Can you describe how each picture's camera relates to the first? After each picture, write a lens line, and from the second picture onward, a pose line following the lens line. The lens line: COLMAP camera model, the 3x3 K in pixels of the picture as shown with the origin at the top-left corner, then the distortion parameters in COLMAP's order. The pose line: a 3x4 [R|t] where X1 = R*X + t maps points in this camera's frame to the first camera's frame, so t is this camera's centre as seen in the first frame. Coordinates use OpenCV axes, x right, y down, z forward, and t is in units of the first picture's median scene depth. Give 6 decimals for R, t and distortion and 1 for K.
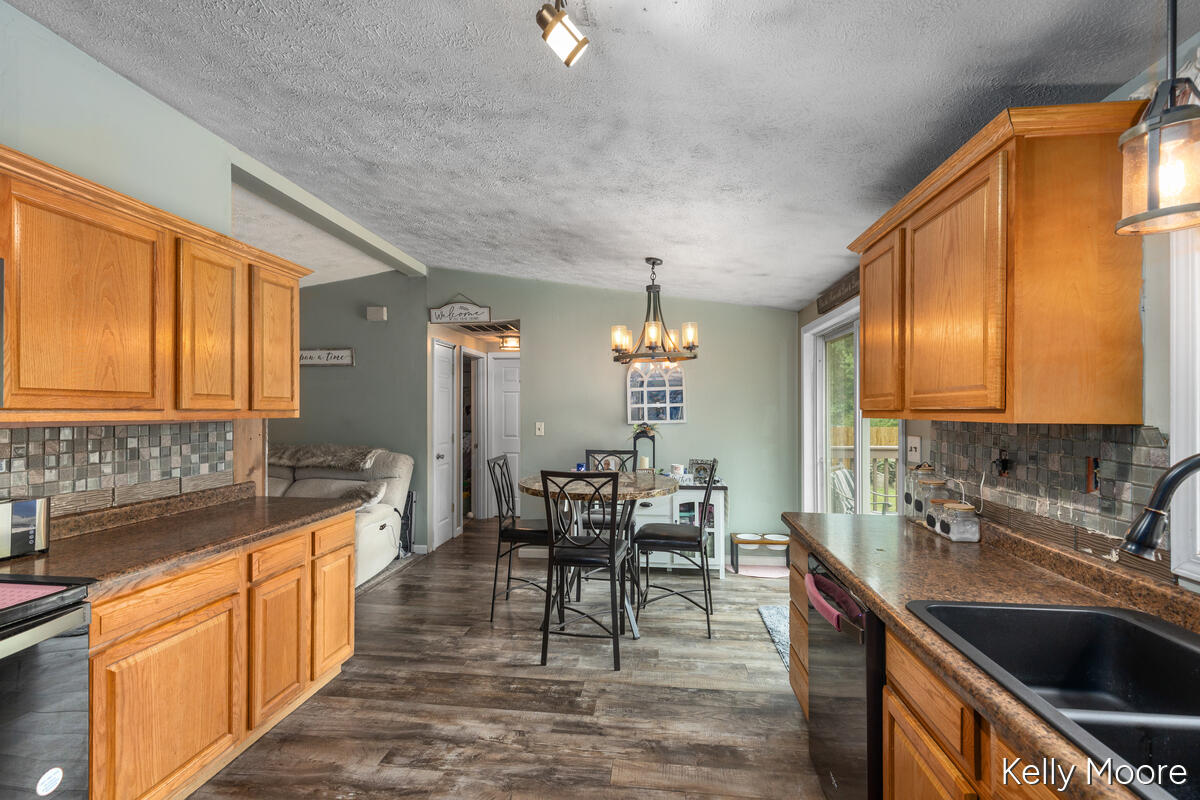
lens RADIAL K [[536.0, 0, 597.3], [0, 536.0, 401.3], [0, 0, 1]] dist [0.010212, -0.000223]
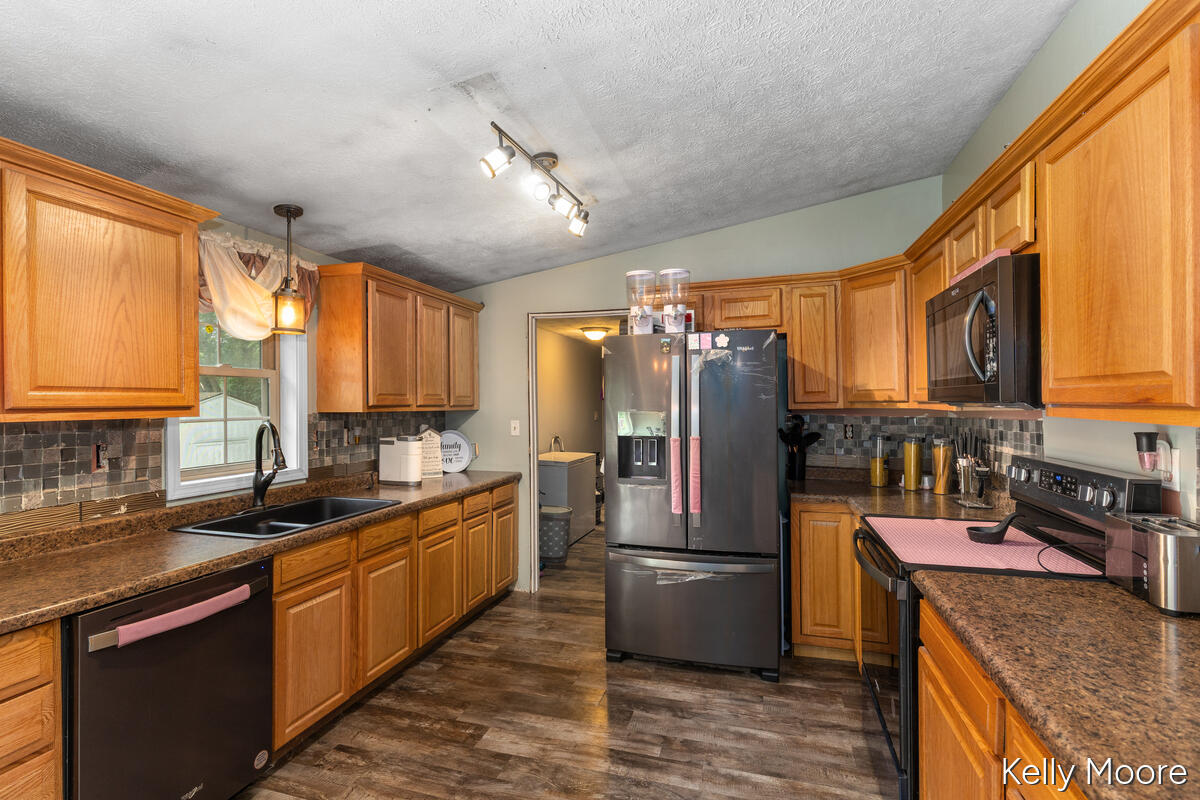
lens RADIAL K [[559.7, 0, 600.0], [0, 559.7, 400.0], [0, 0, 1]] dist [-0.001371, -0.000371]
pose [[-0.985078, 0.006407, 0.171989, -0.347827], [0.003021, 0.999797, -0.019940, 0.017797], [-0.172082, -0.019122, -0.984897, 1.415295]]
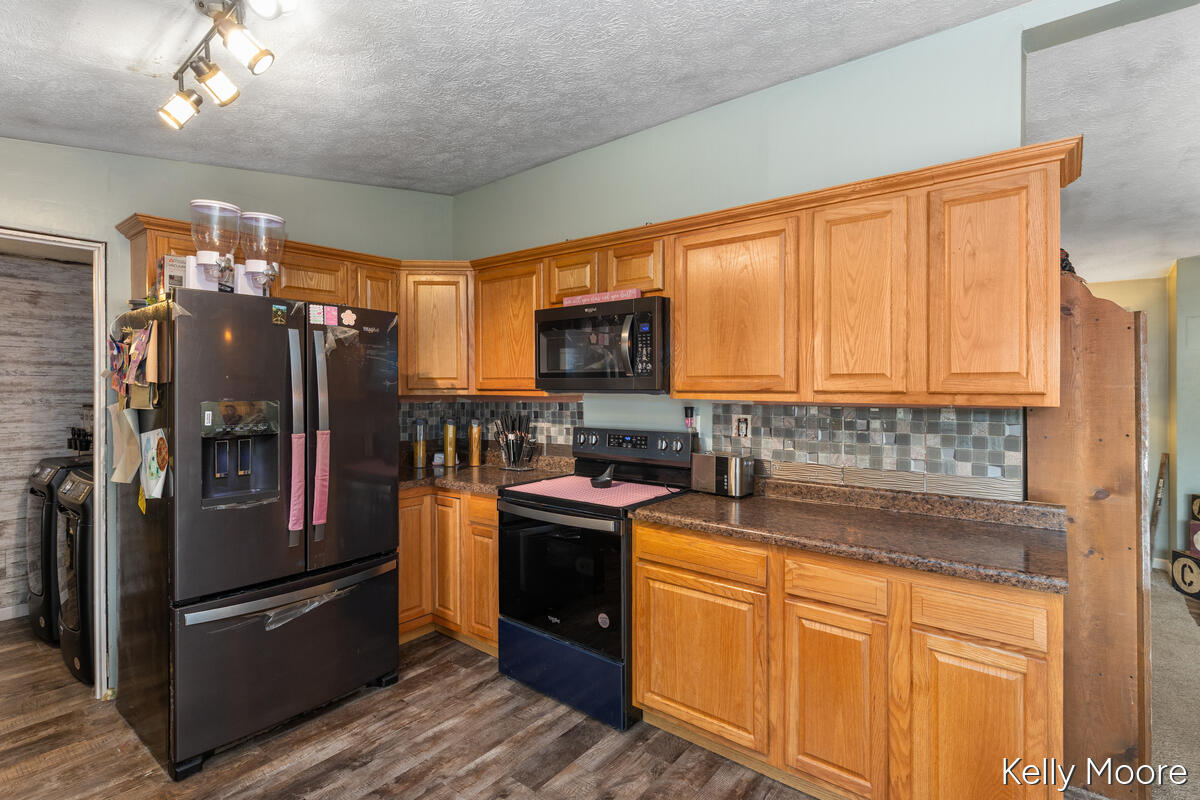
lens RADIAL K [[567.1, 0, 600.9], [0, 567.1, 386.3], [0, 0, 1]] dist [0.001034, 0.000431]
pose [[-0.536818, -0.002050, -0.843695, 0.256428], [0.012761, 0.999863, -0.010550, 0.011385], [0.843601, -0.016430, -0.536719, 1.140005]]
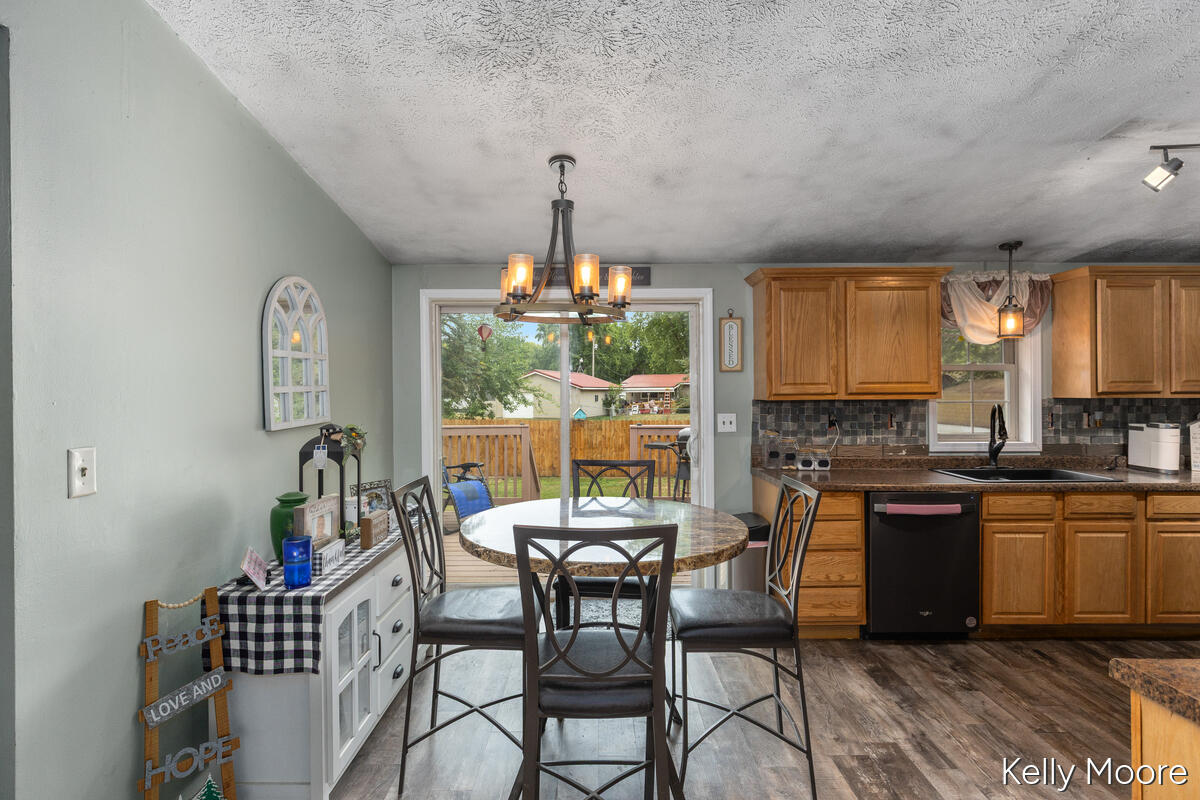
lens RADIAL K [[582.6, 0, 600.0], [0, 582.6, 391.2], [0, 0, 1]] dist [-0.001608, 0.000205]
pose [[-0.121336, 0.001986, 0.992609, -0.946414], [-0.010533, 0.999939, -0.003288, 0.019271], [-0.992556, -0.010854, -0.121308, 1.693707]]
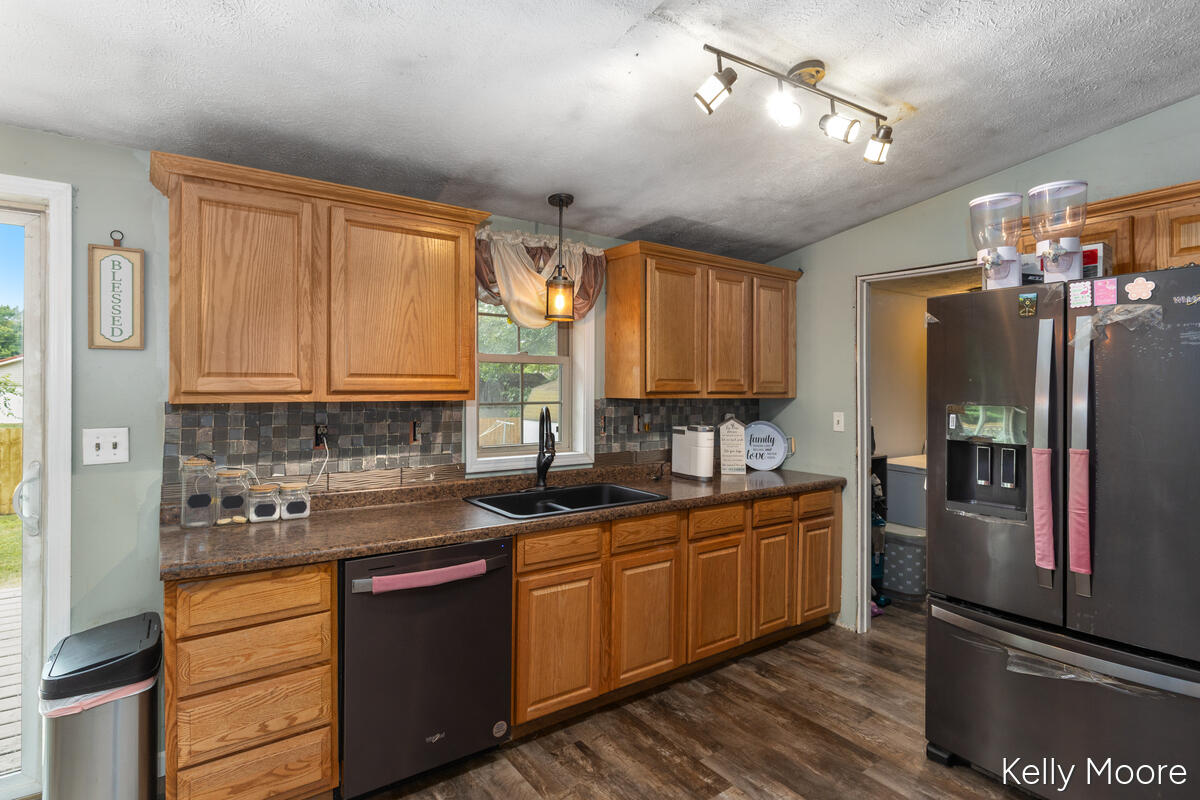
lens RADIAL K [[612.7, 0, 592.9], [0, 612.7, 386.4], [0, 0, 1]] dist [-0.000989, 0.000032]
pose [[-0.672220, -0.000596, 0.740351, -0.513467], [-0.015776, 0.999784, -0.013520, 0.011564], [-0.740184, -0.020768, -0.672084, 1.211174]]
